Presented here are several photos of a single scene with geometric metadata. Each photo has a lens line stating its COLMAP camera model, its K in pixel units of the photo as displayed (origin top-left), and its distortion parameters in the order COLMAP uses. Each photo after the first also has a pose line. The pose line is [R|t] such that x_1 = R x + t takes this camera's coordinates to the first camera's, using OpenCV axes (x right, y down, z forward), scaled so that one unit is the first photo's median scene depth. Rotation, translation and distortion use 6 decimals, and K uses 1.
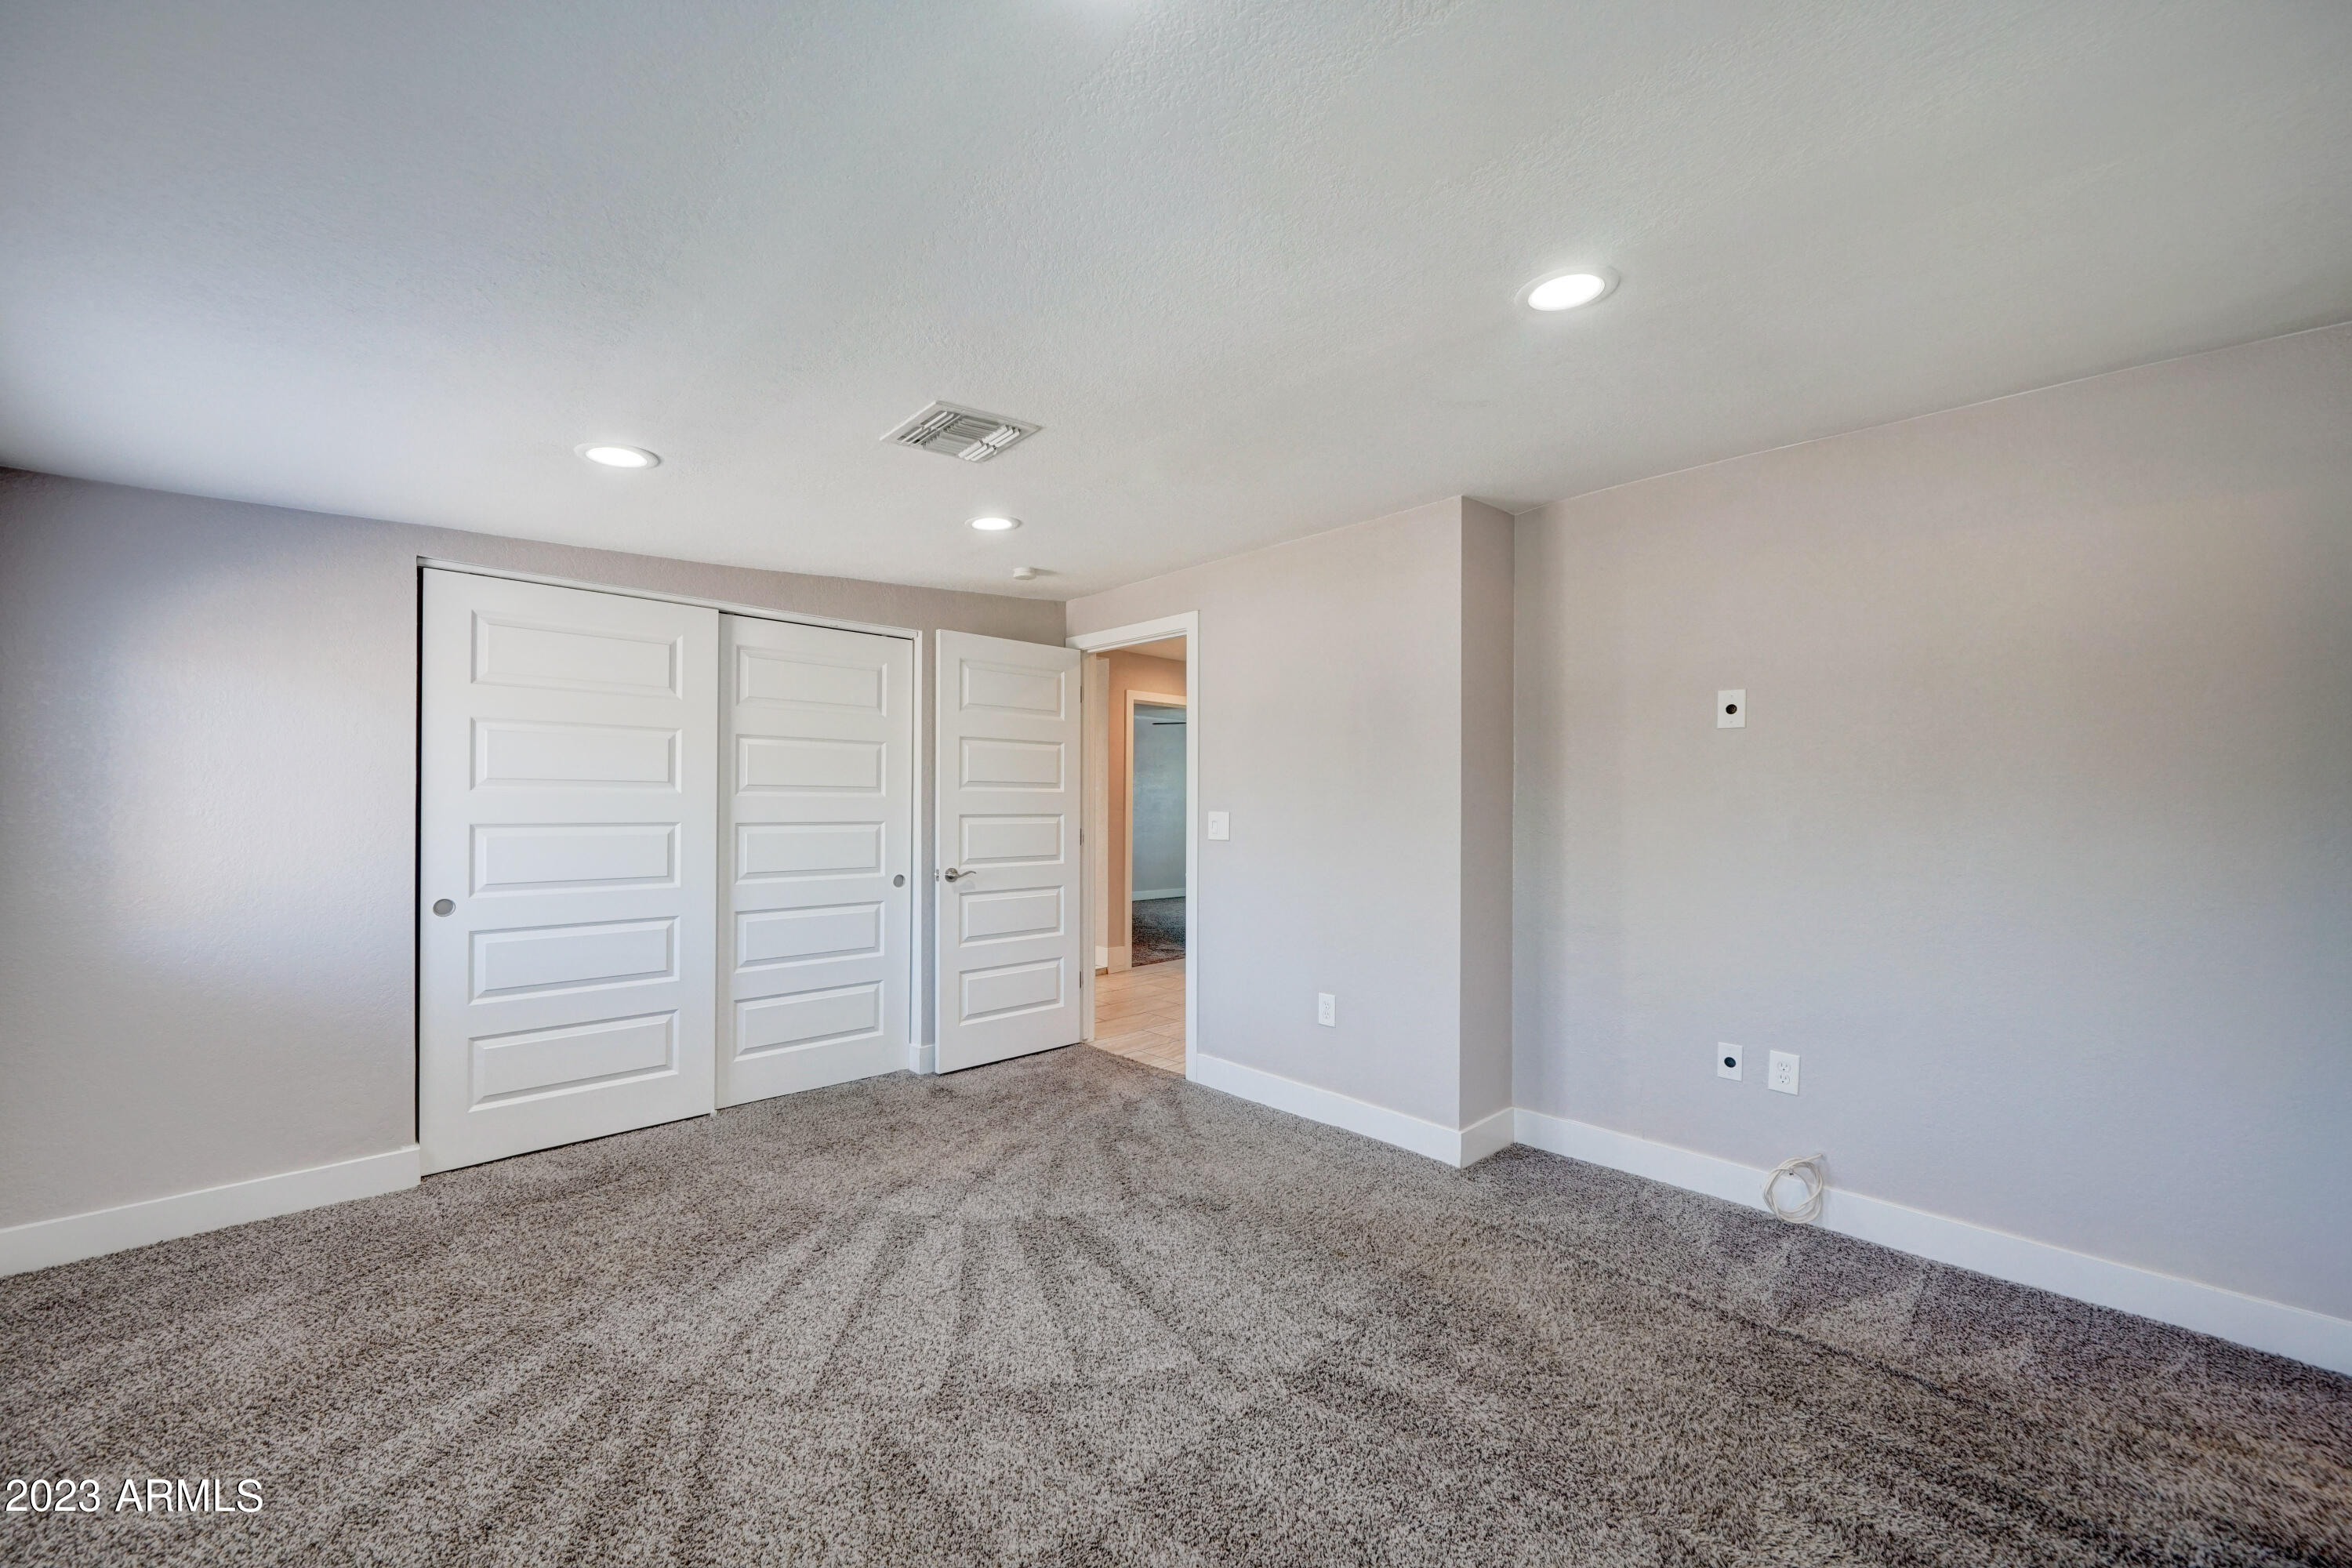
lens RADIAL K [[885.5, 0, 1160.5], [0, 885.5, 790.3], [0, 0, 1]] dist [0.009110, 0.000434]
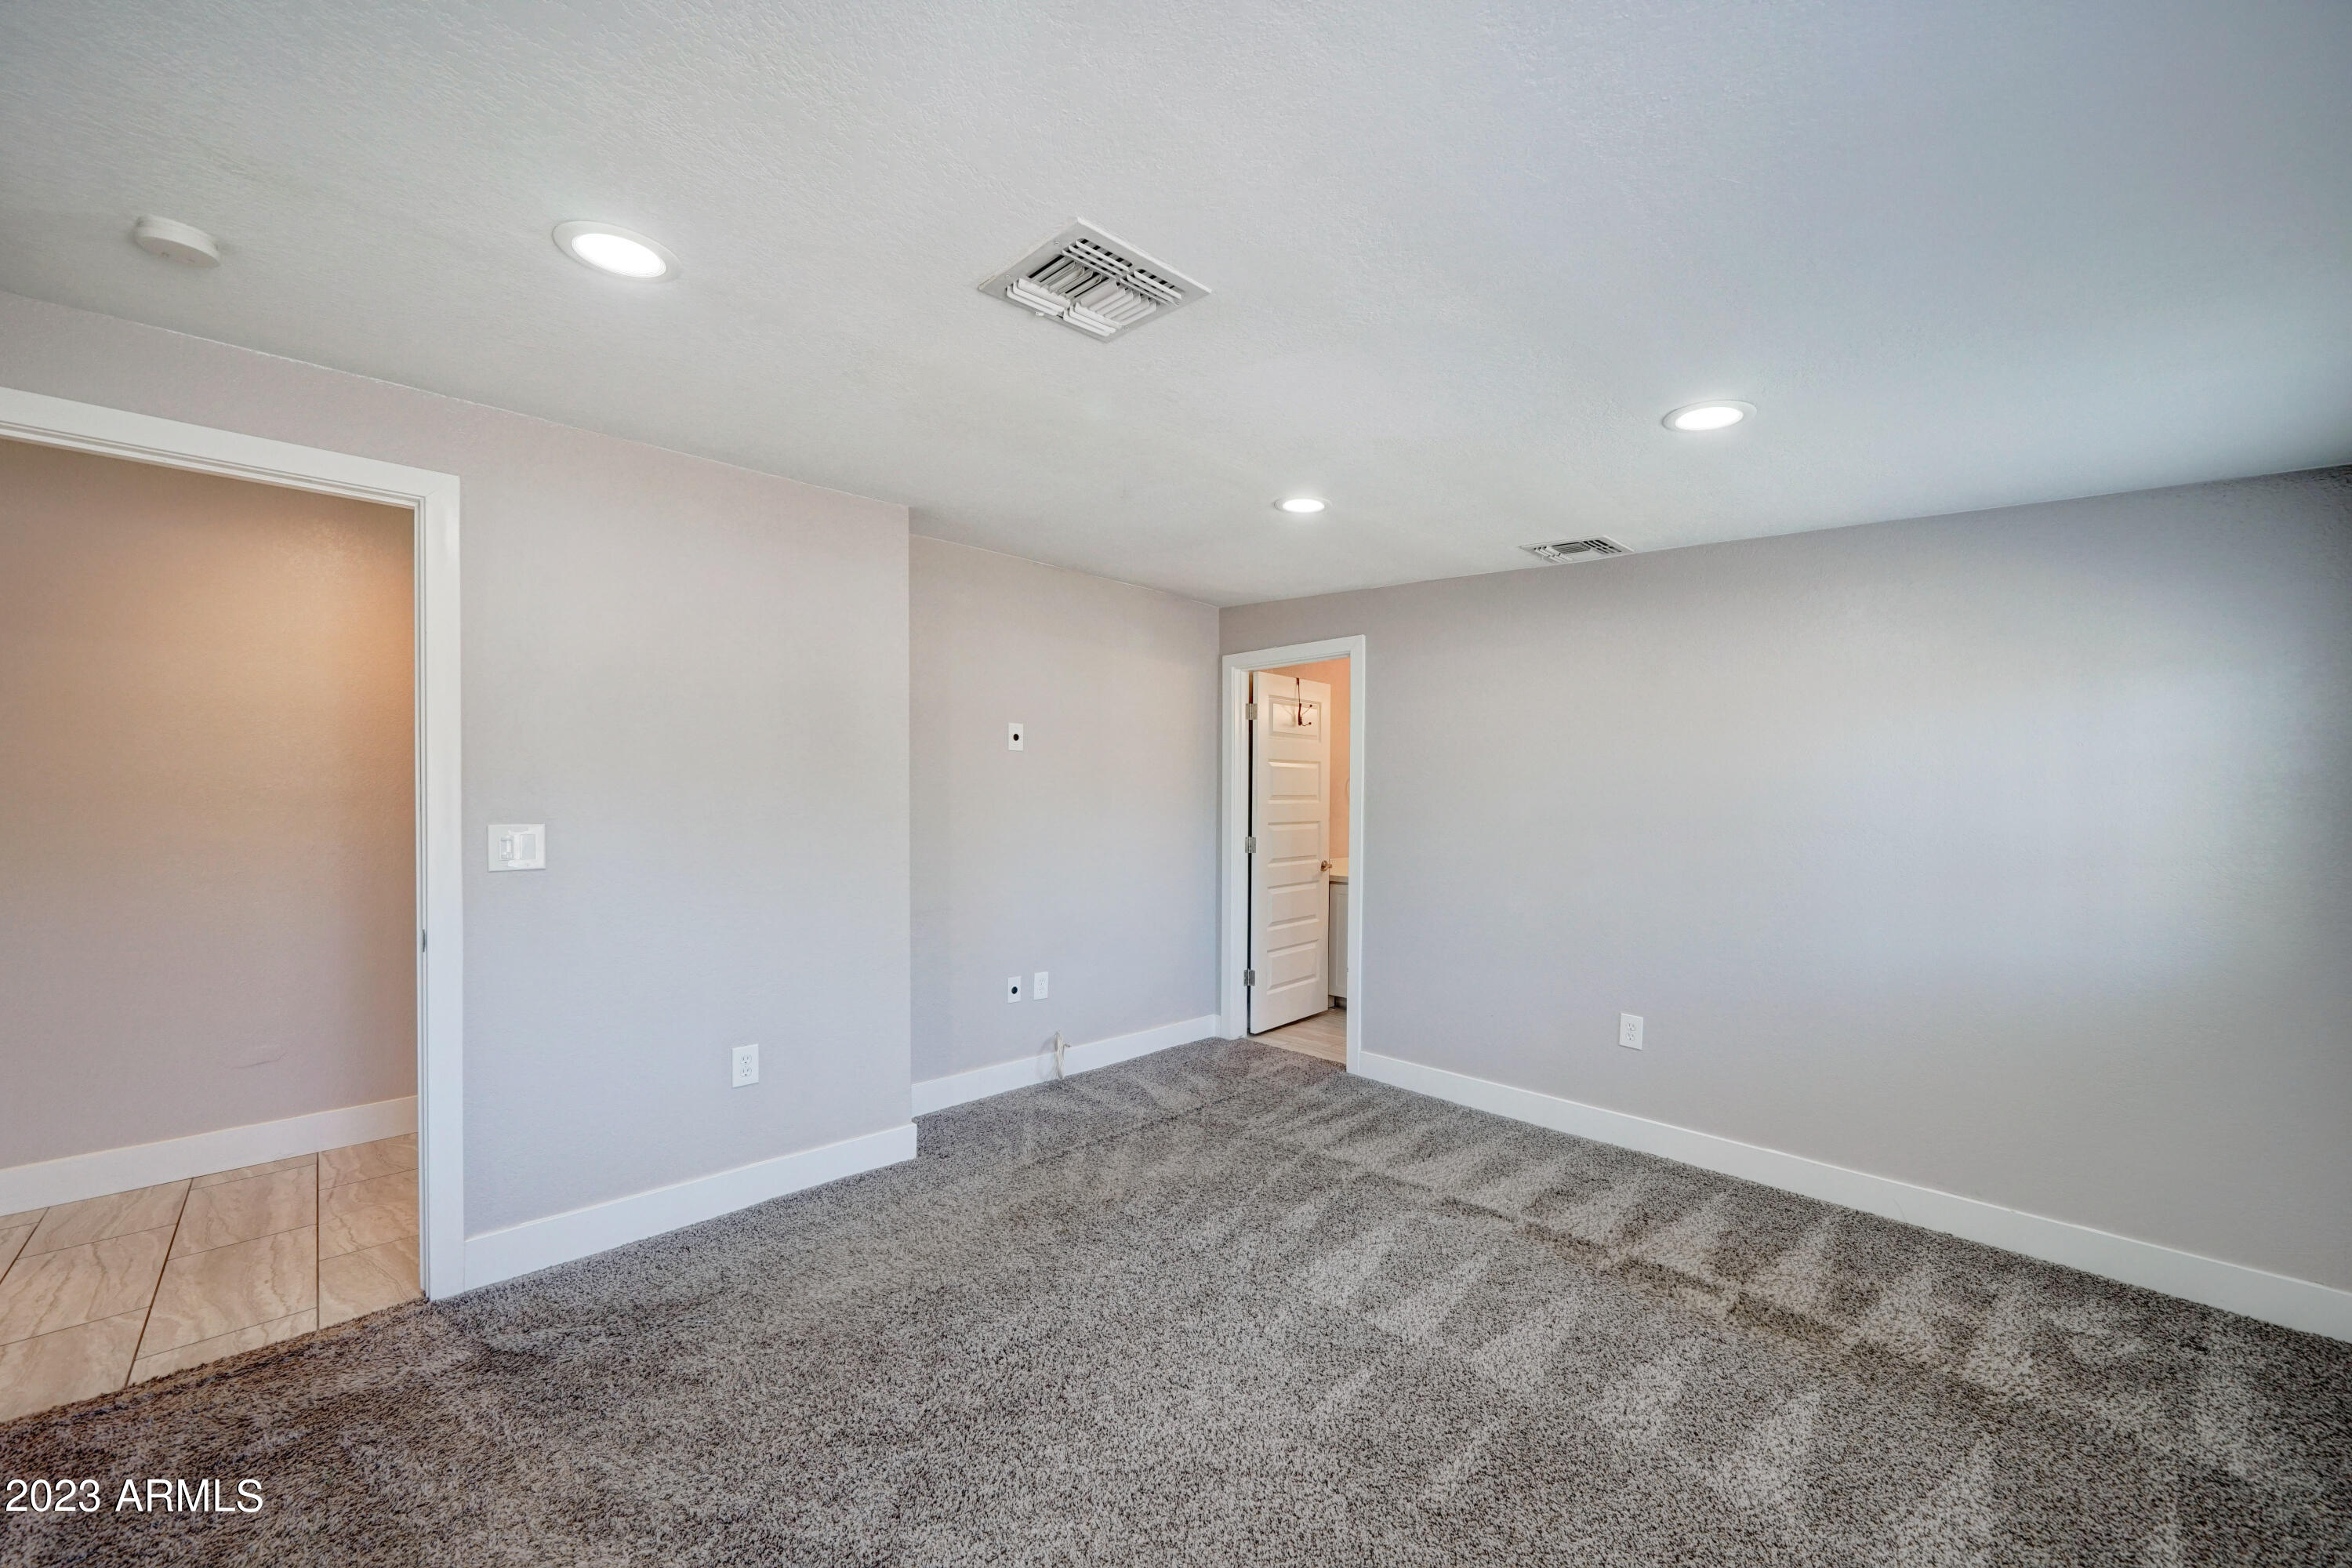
lens RADIAL K [[885.5, 0, 1159.8], [0, 885.5, 796.0], [0, 0, 1]] dist [0.009110, 0.000434]
pose [[0.019358, -0.001664, 0.999811, -0.740460], [-0.017214, 0.999850, 0.001997, -0.005481], [-0.999664, -0.017249, 0.019327, 0.746982]]
